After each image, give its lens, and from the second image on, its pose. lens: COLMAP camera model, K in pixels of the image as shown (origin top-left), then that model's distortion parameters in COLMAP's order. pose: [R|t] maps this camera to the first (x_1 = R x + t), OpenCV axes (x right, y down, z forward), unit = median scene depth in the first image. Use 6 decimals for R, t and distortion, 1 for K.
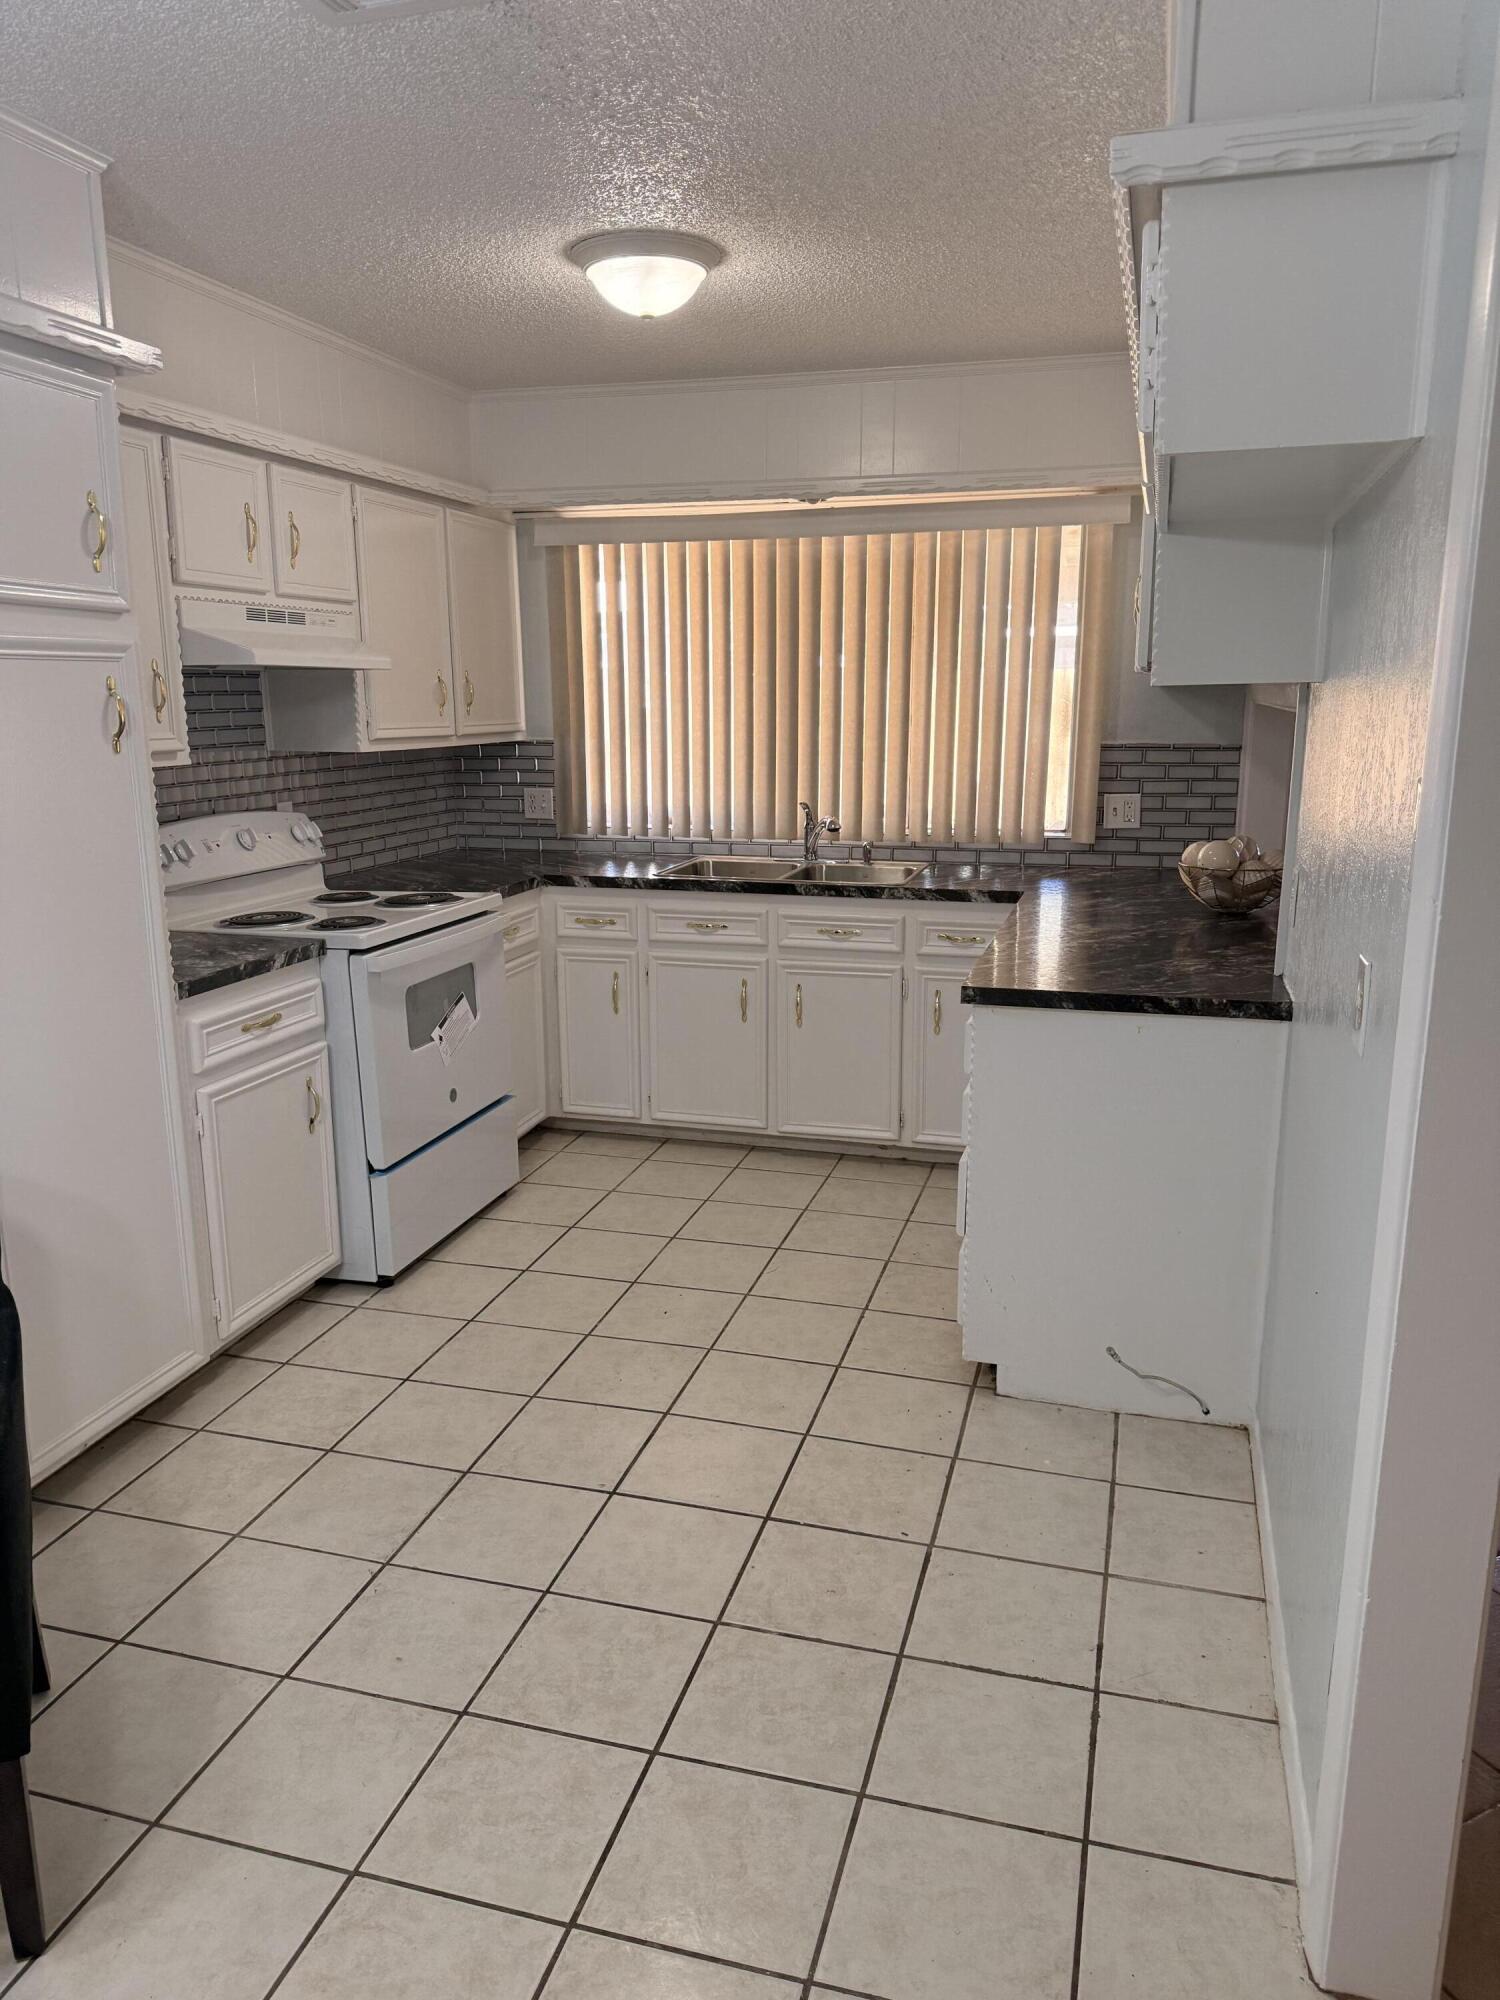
lens RADIAL K [[1424.2, 0, 758.8], [0, 1424.2, 1009.4], [0, 0, 1]] dist [-0.011051, 0.001085]
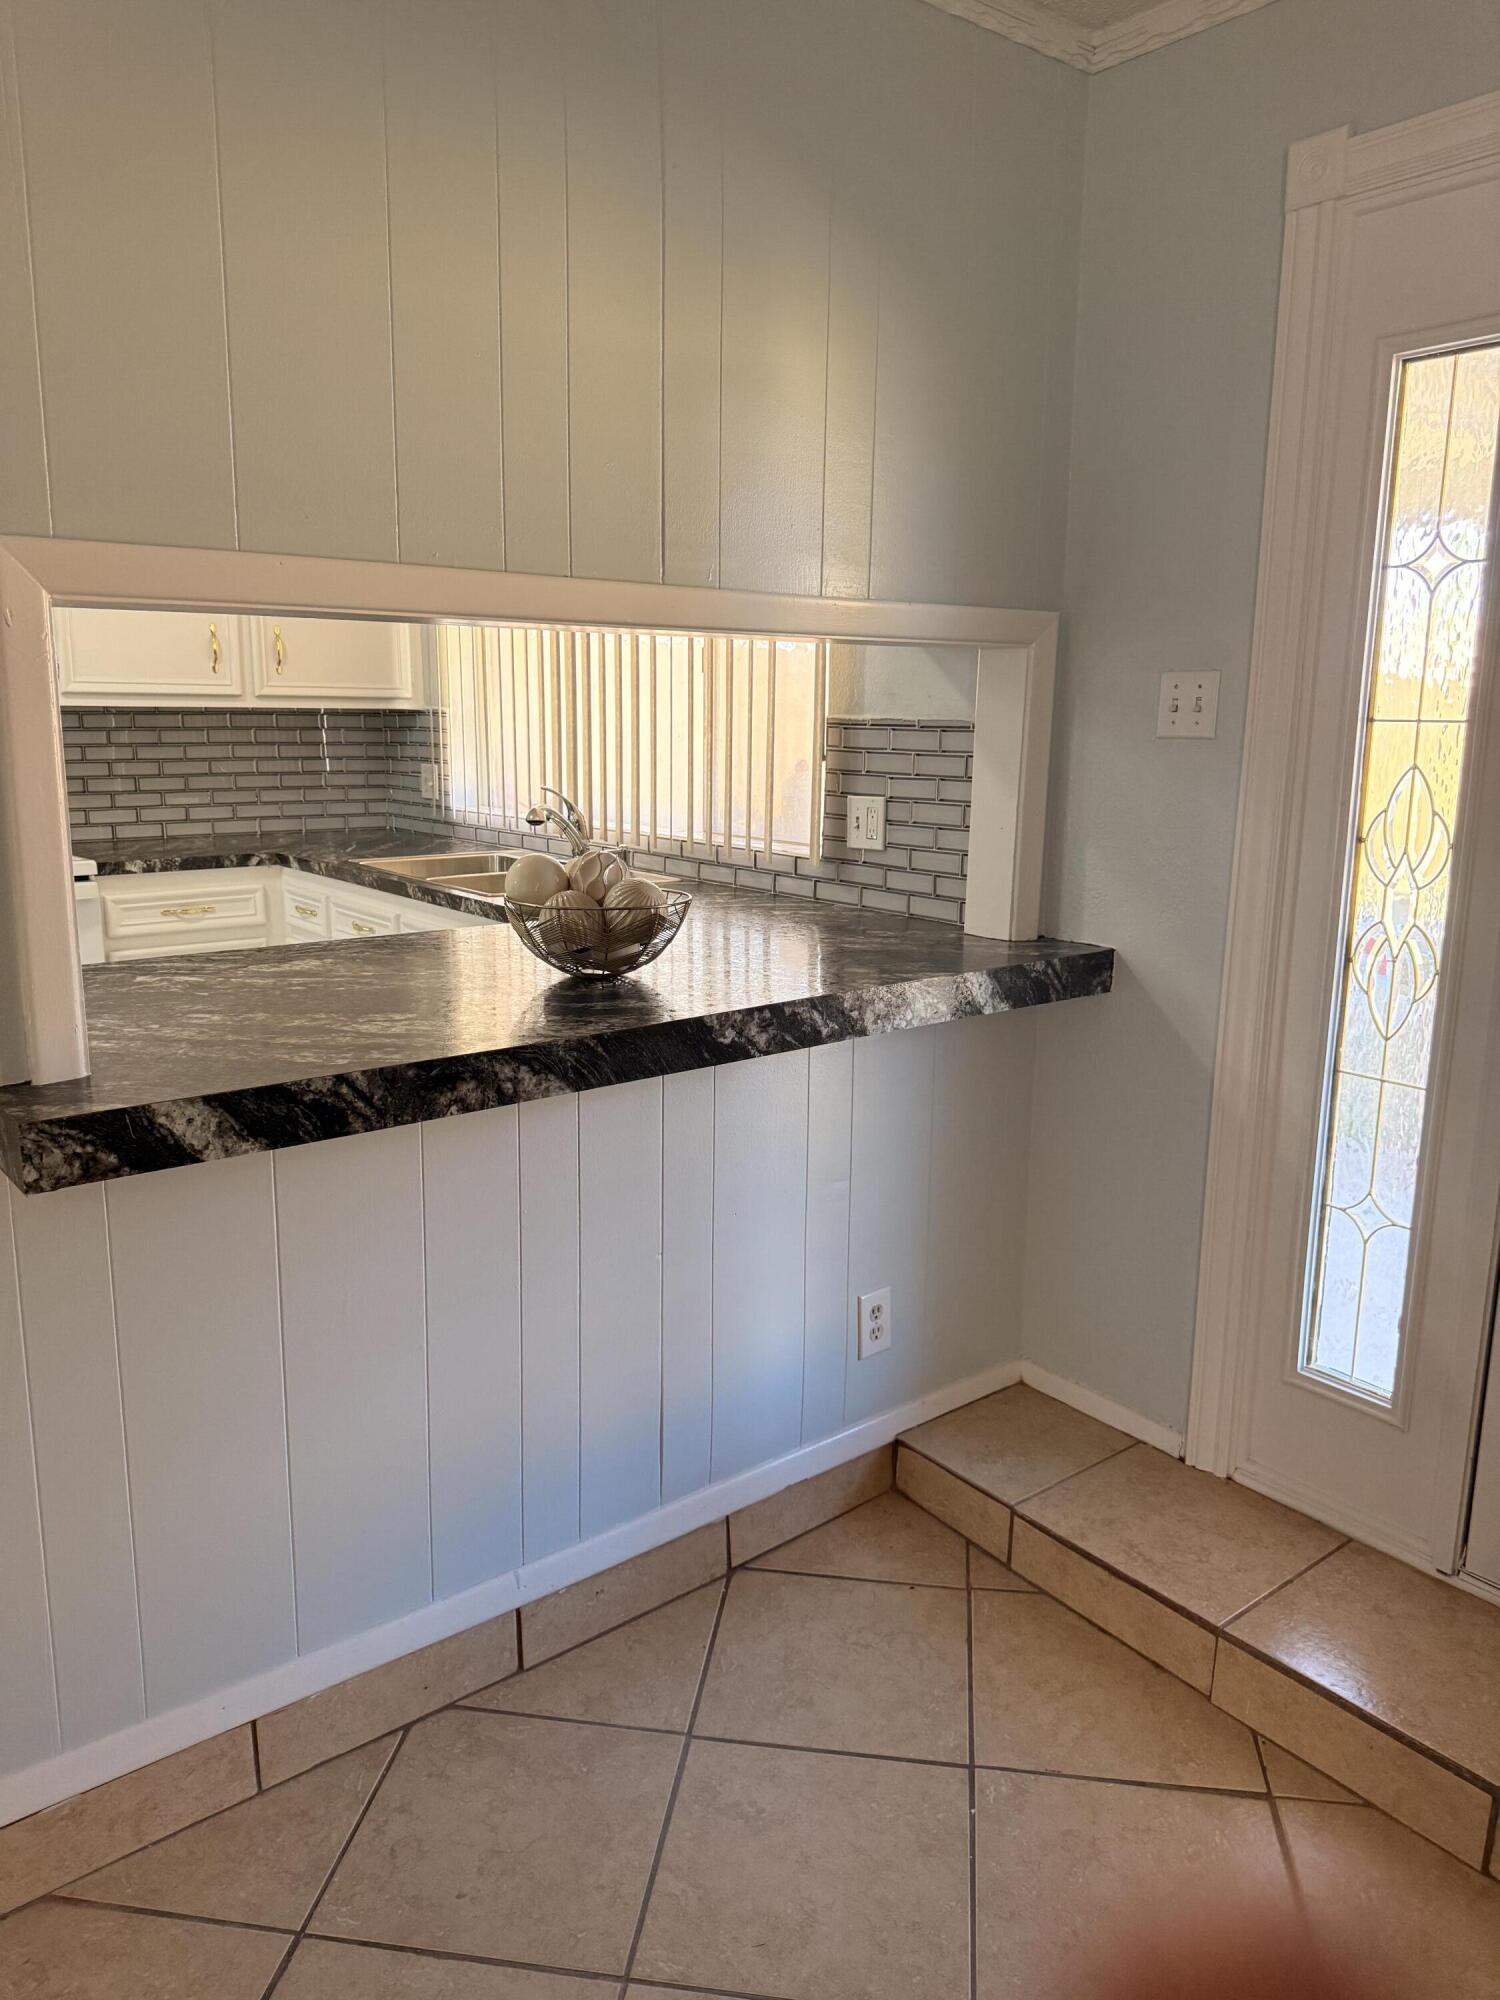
lens RADIAL K [[1424.2, 0, 750.1], [0, 1424.2, 1003.7], [0, 0, 1]] dist [-0.011051, 0.001085]
pose [[0.806888, 0.134965, -0.575080, 0.606841], [-0.149213, 0.988546, 0.022642, -0.064938], [0.571548, 0.067540, 0.817784, 0.448425]]
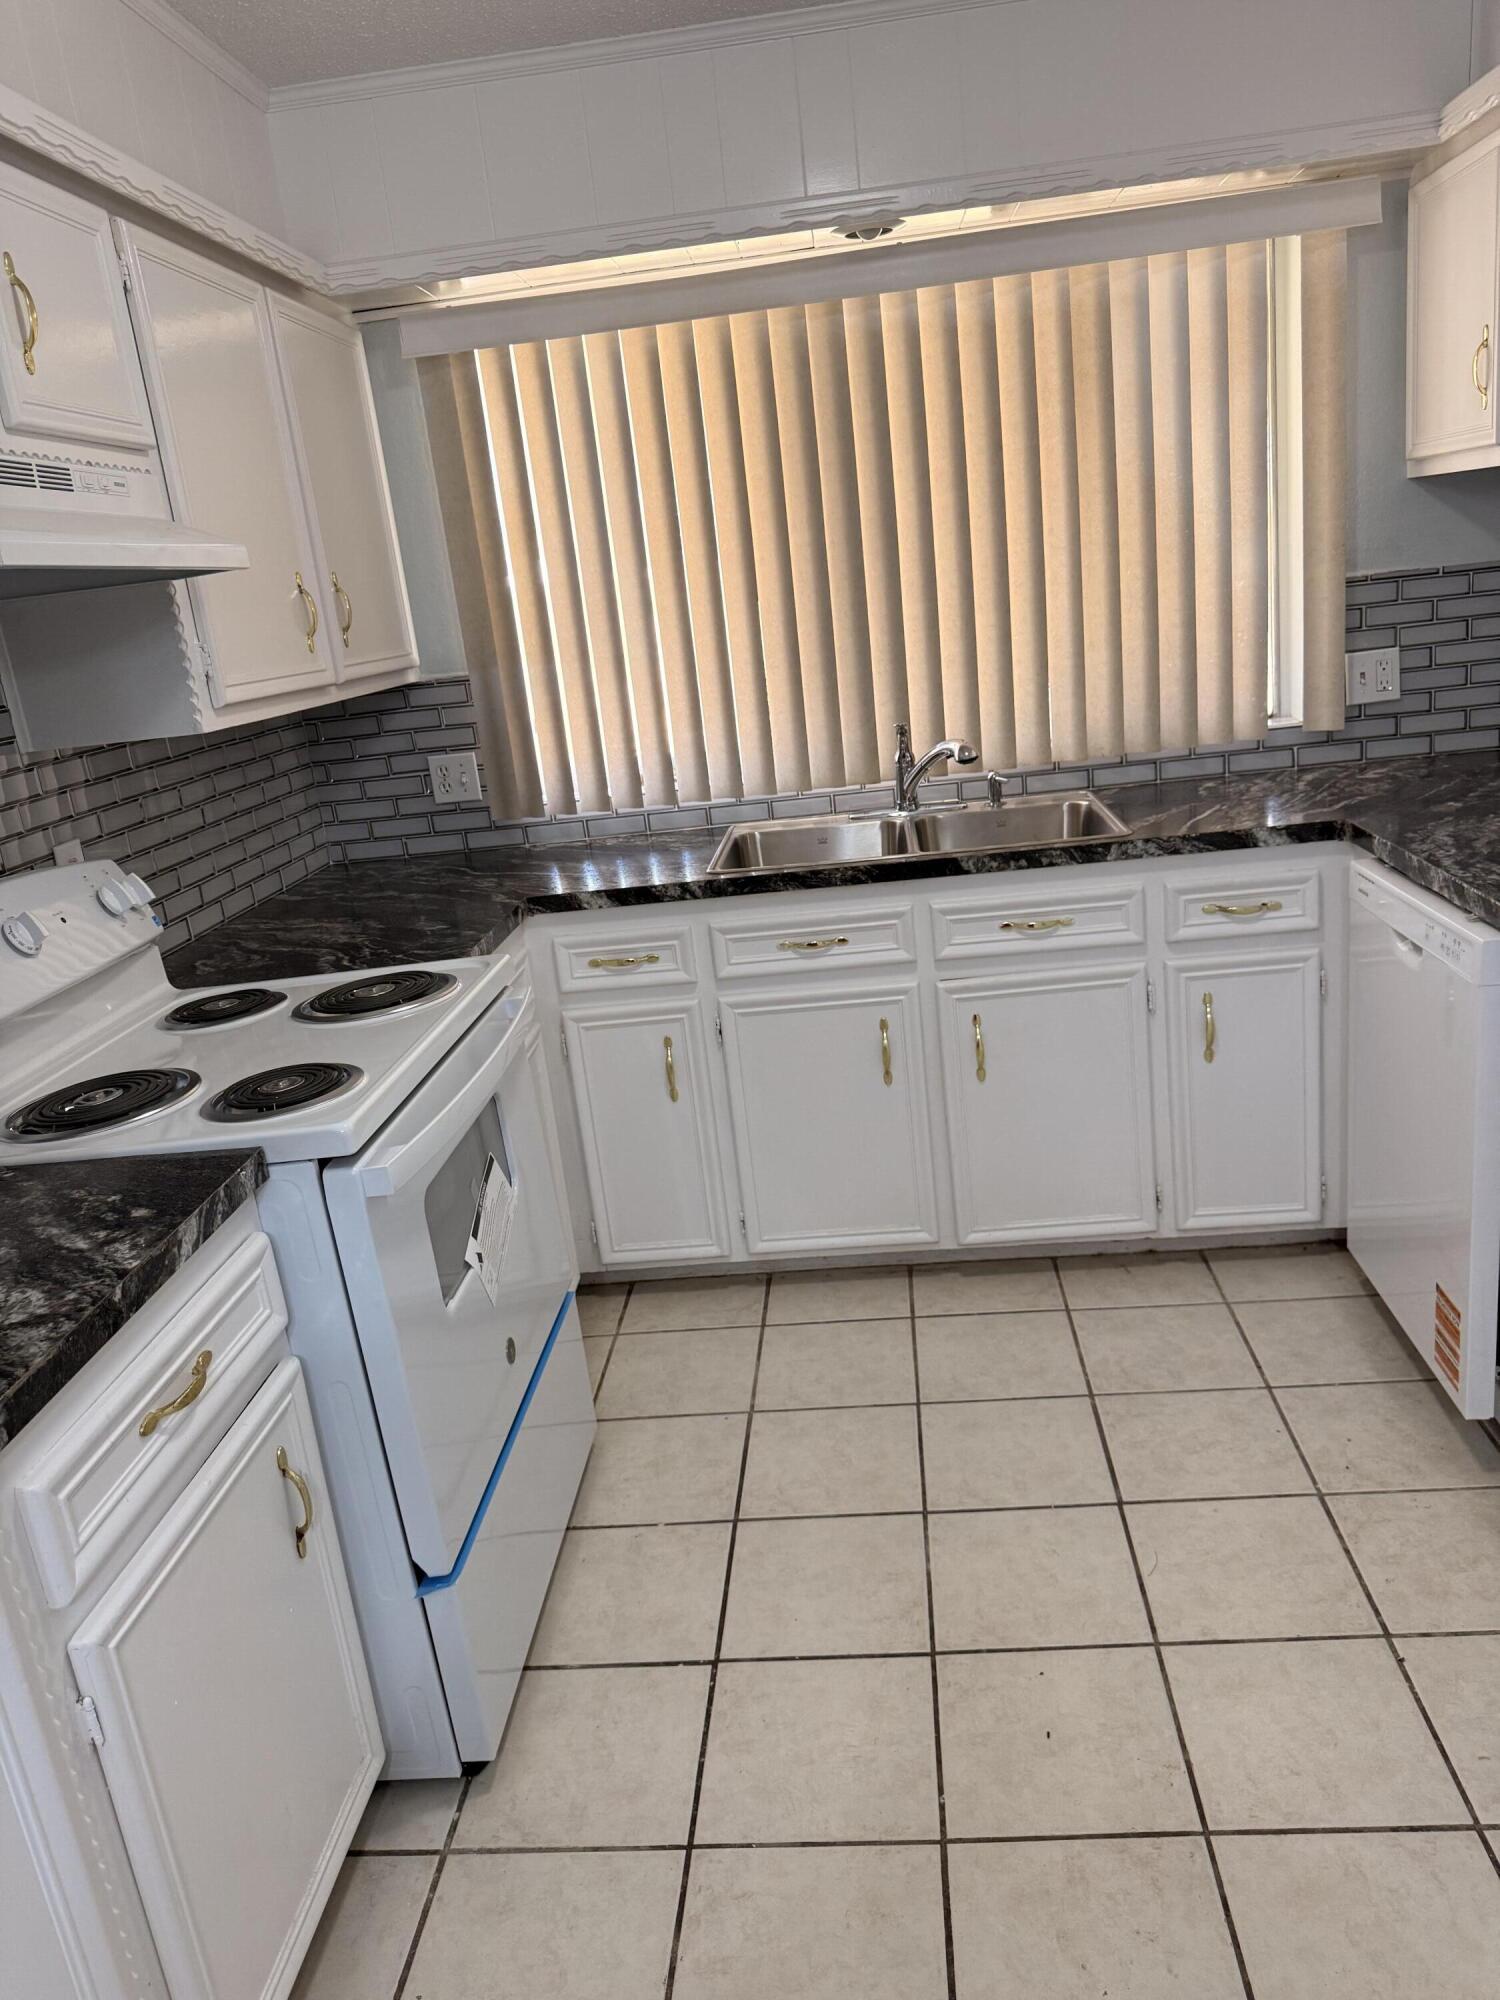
lens RADIAL K [[1424.2, 0, 734.5], [0, 1424.2, 985.5], [0, 0, 1]] dist [-0.011051, 0.001085]
pose [[0.975505, -0.154879, 0.156213, -0.165560], [0.147758, 0.987421, 0.056282, -0.078898], [-0.162965, -0.031822, 0.986119, 0.392721]]
